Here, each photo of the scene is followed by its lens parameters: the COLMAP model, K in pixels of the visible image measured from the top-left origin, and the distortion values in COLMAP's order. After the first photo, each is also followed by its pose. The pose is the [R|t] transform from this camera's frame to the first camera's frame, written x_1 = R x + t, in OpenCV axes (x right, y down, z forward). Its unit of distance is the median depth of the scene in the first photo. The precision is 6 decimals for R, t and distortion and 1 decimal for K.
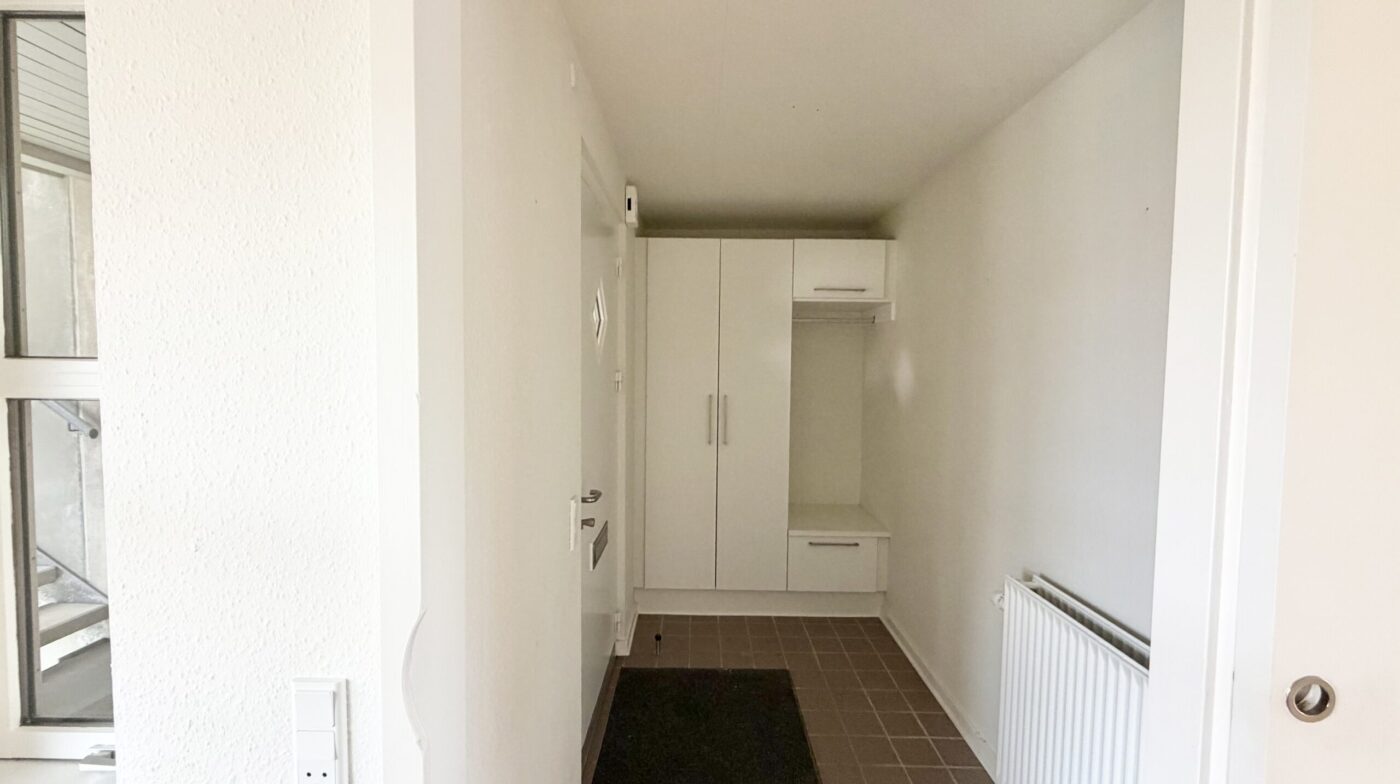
lens RADIAL K [[557.3, 0, 697.0], [0, 557.3, 396.4], [0, 0, 1]] dist [0.000354, -0.000542]
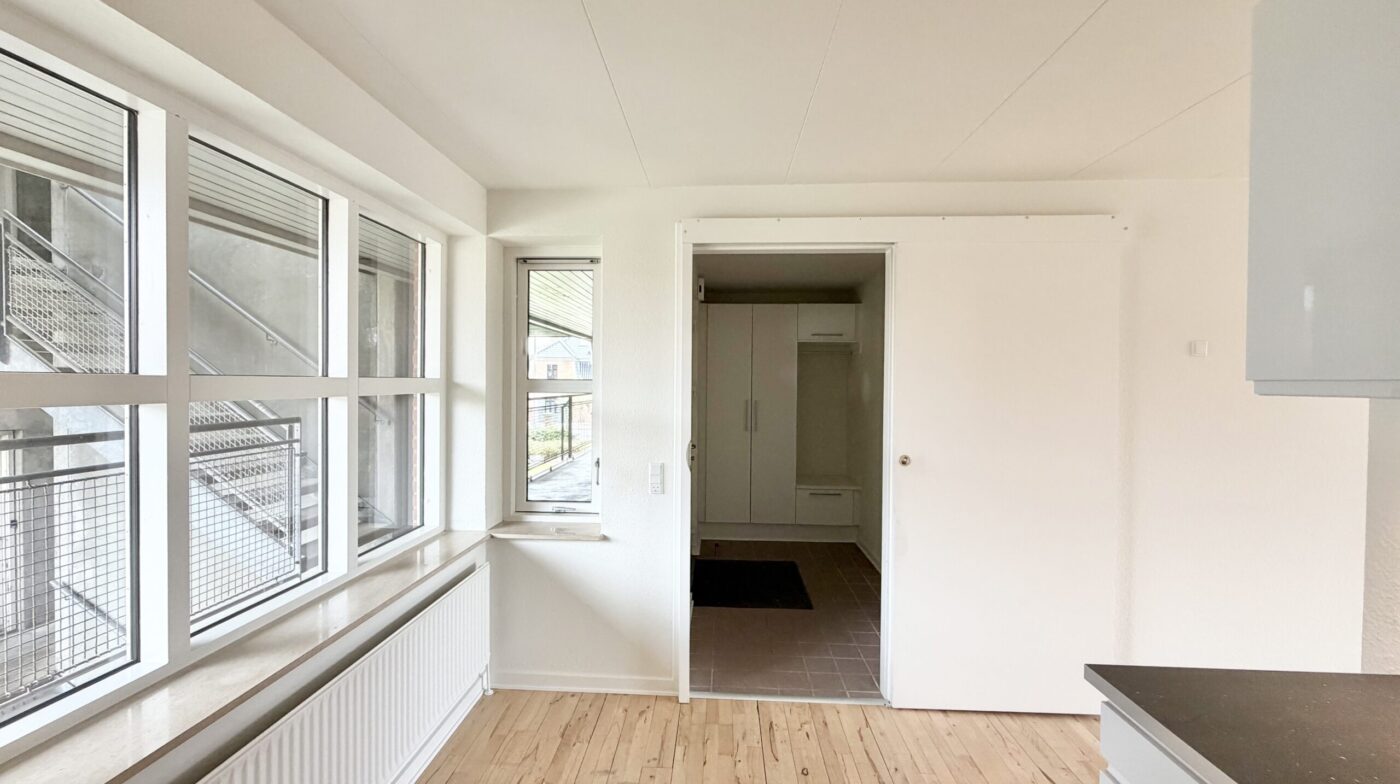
lens RADIAL K [[557.3, 0, 699.8], [0, 557.3, 386.0], [0, 0, 1]] dist [0.000354, -0.000542]
pose [[0.998682, 0.000786, -0.051327, -0.028717], [-0.002751, 0.999265, -0.038230, 0.019639], [0.051259, 0.038321, 0.997950, -0.609312]]
